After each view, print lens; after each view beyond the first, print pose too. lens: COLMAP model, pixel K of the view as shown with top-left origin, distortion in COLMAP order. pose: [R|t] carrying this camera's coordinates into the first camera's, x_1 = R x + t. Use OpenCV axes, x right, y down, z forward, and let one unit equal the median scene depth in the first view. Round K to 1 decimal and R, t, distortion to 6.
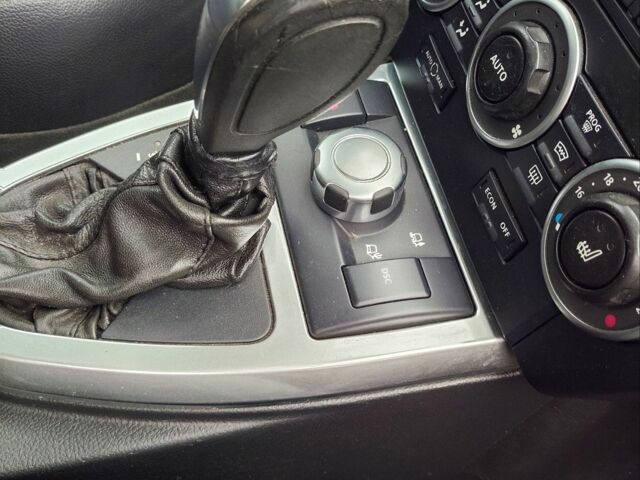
lens RADIAL K [[578.0, 0, 318.9], [0, 578.0, 239.1], [0, 0, 1]] dist [-0.026042, 0.000000]
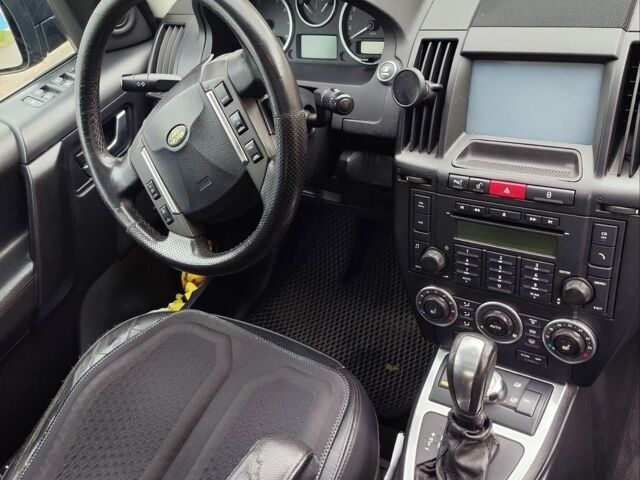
lens RADIAL K [[578.0, 0, 320.8], [0, 578.0, 239.9], [0, 0, 1]] dist [-0.026042, 0.000000]
pose [[0.646511, -0.673617, 0.358139, -1.068899], [0.758575, 0.617549, -0.207839, -0.637688], [-0.081165, 0.406046, 0.910241, -1.902956]]
